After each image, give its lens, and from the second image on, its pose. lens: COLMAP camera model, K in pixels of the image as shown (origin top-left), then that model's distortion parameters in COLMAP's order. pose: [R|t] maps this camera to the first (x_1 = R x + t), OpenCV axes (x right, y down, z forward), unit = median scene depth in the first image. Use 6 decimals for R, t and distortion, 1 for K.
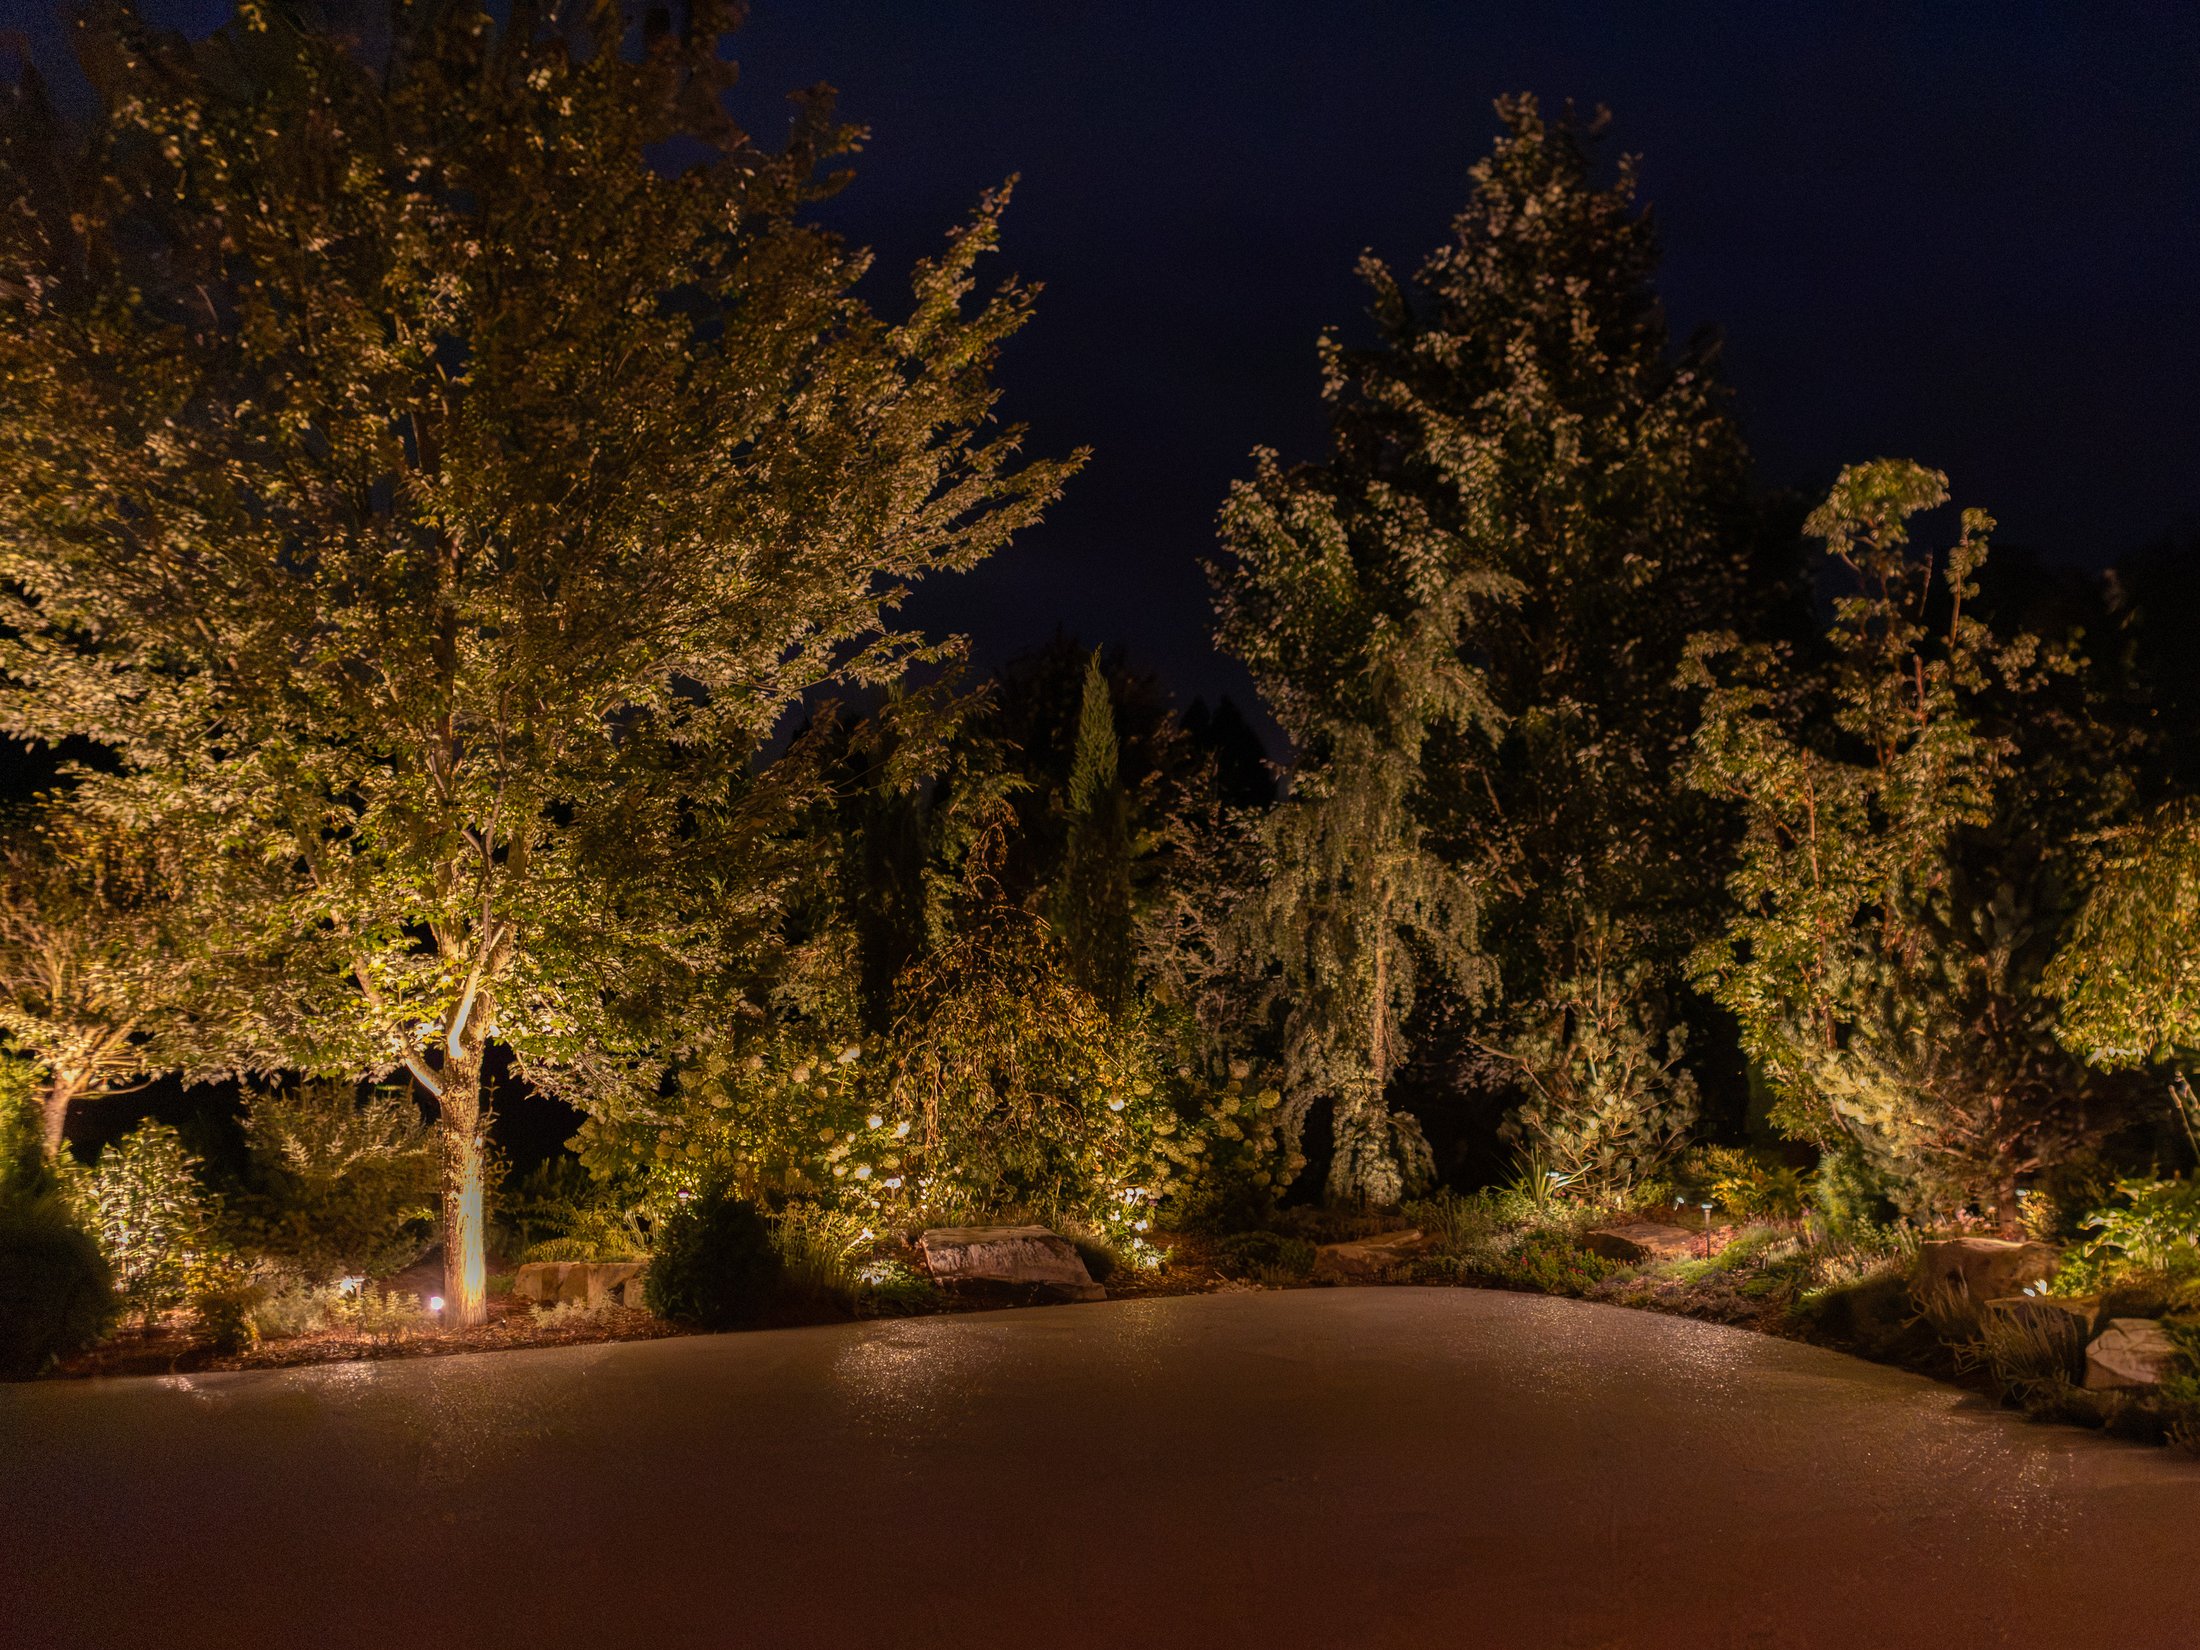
lens RADIAL K [[3480.0, 0, 1256.6], [0, 3480.0, 989.6], [0, 0, 1]] dist [0.001597, 0.045508]
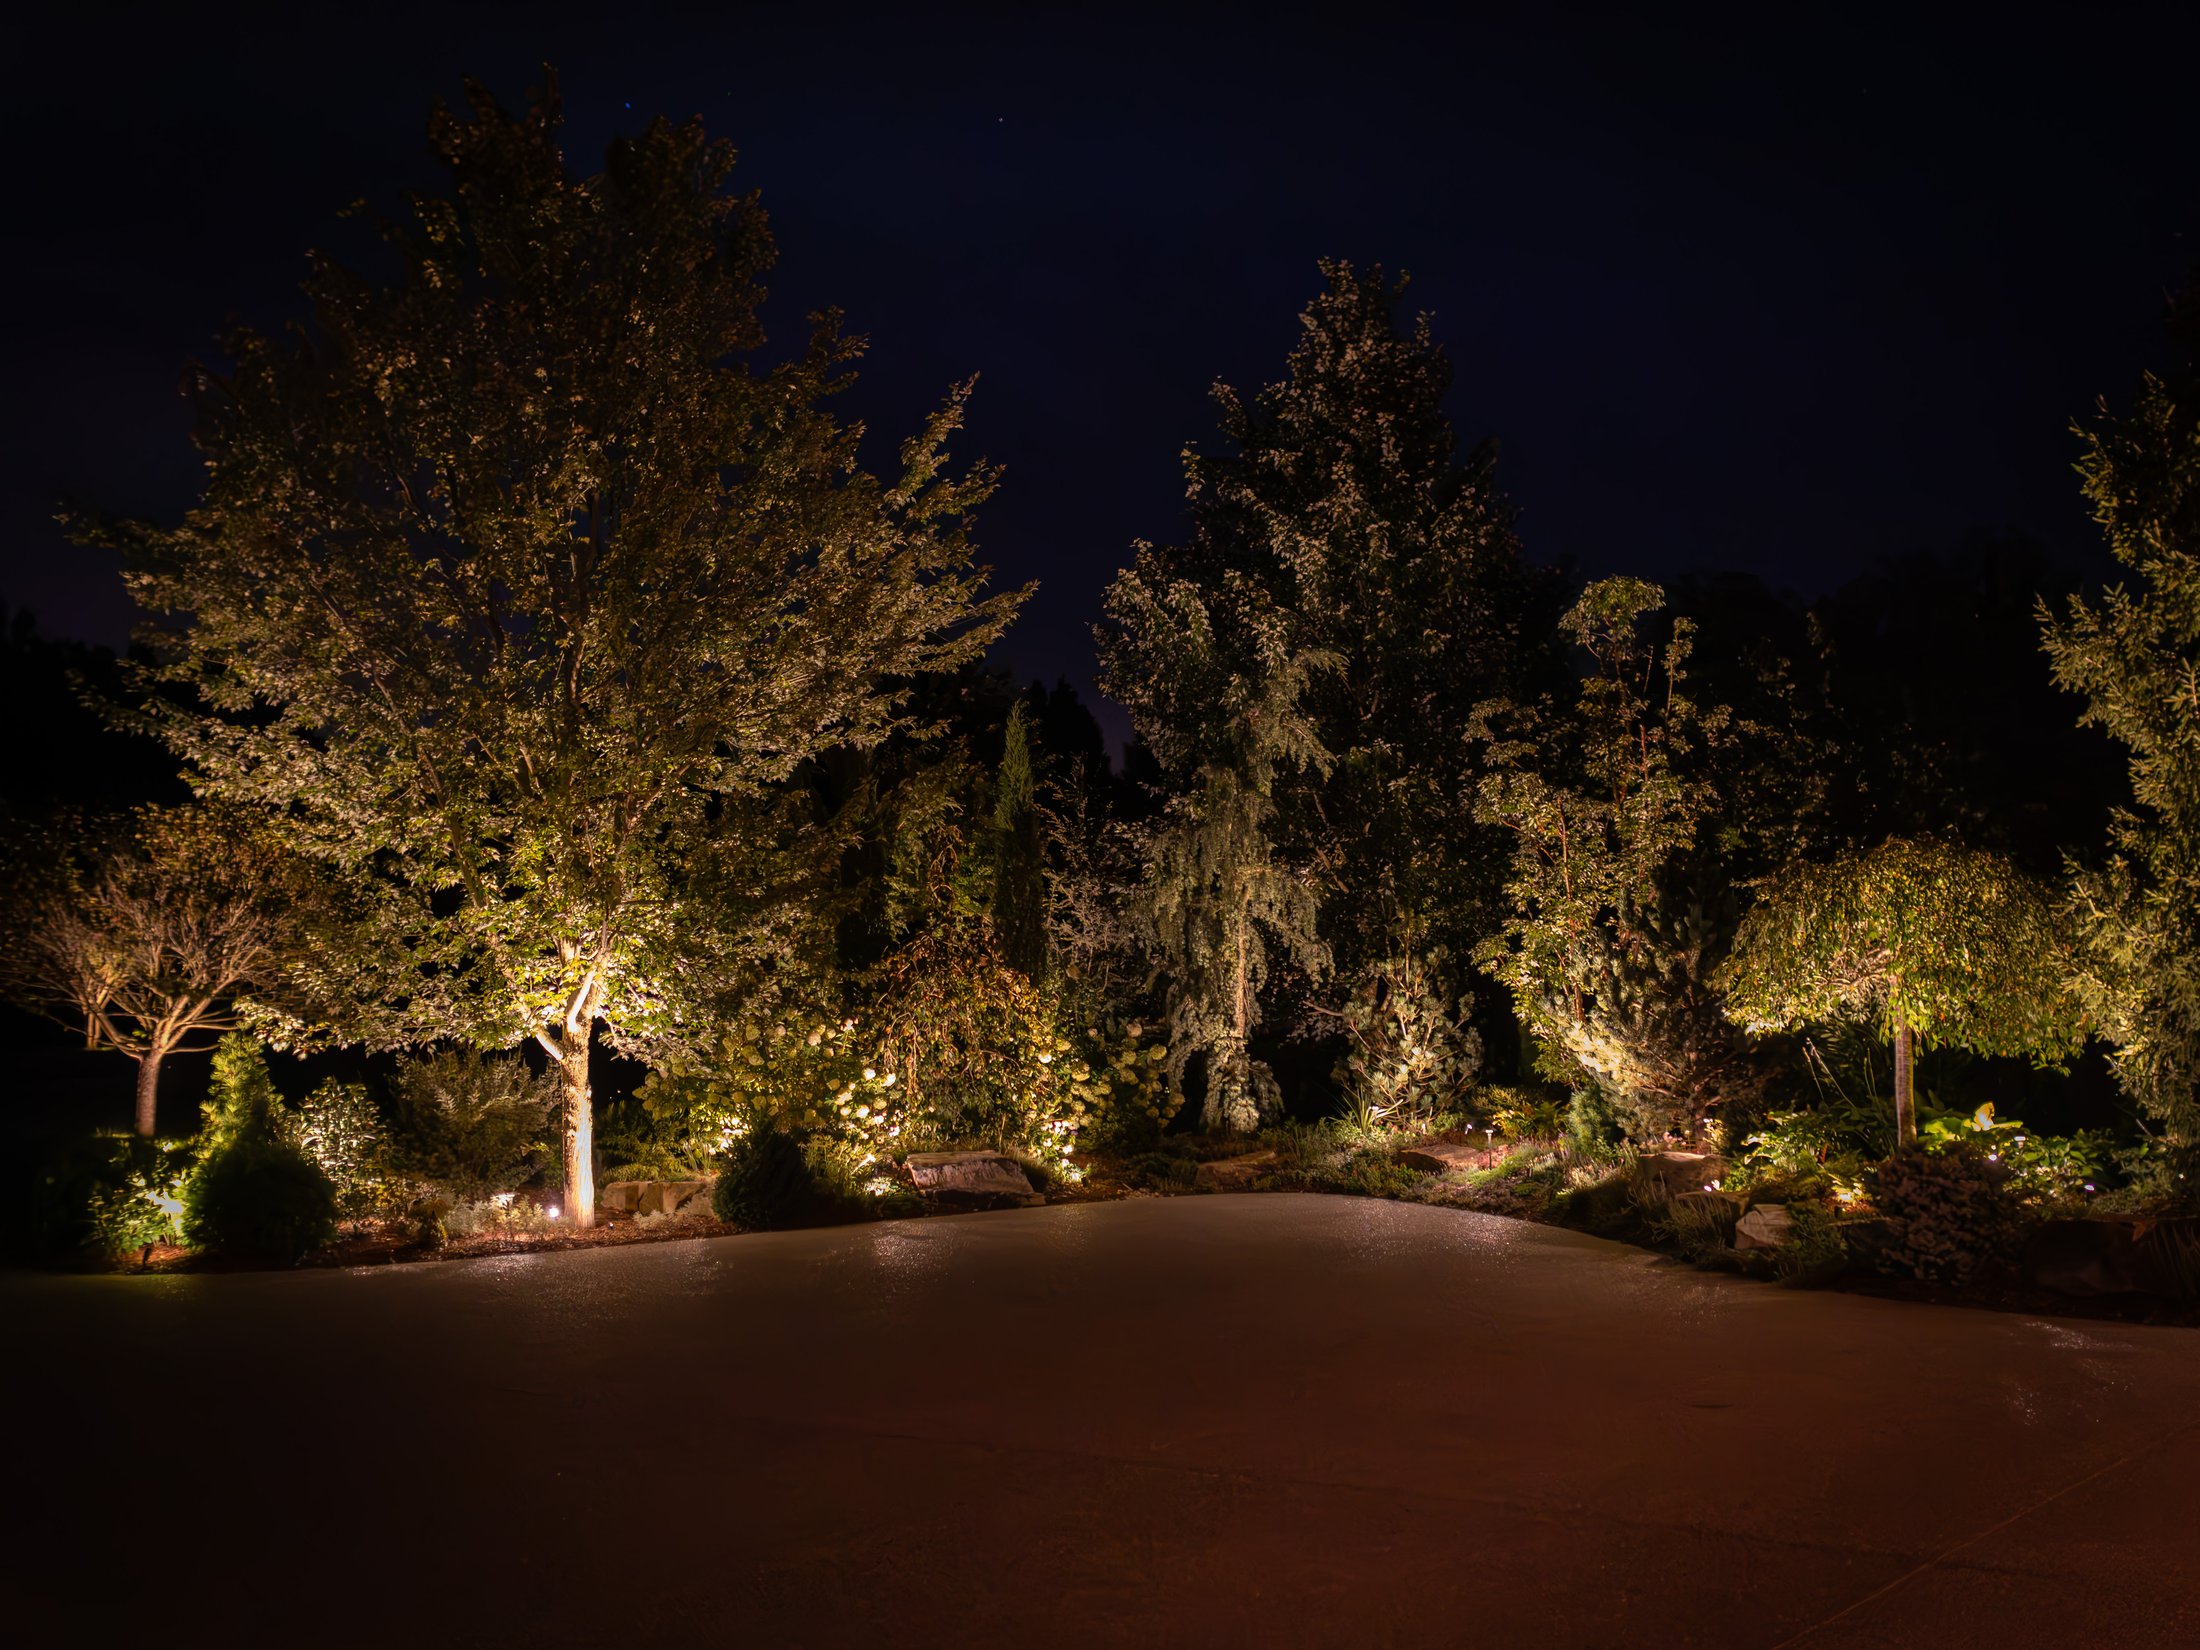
lens RADIAL K [[3480.0, 0, 1256.6], [0, 3480.0, 989.6], [0, 0, 1]] dist [0.001597, 0.045508]
pose [[0.998028, -0.007854, 0.062285, -0.043758], [0.006444, 0.999719, 0.022797, -0.023587], [-0.062446, -0.022351, 0.997798, -0.335680]]
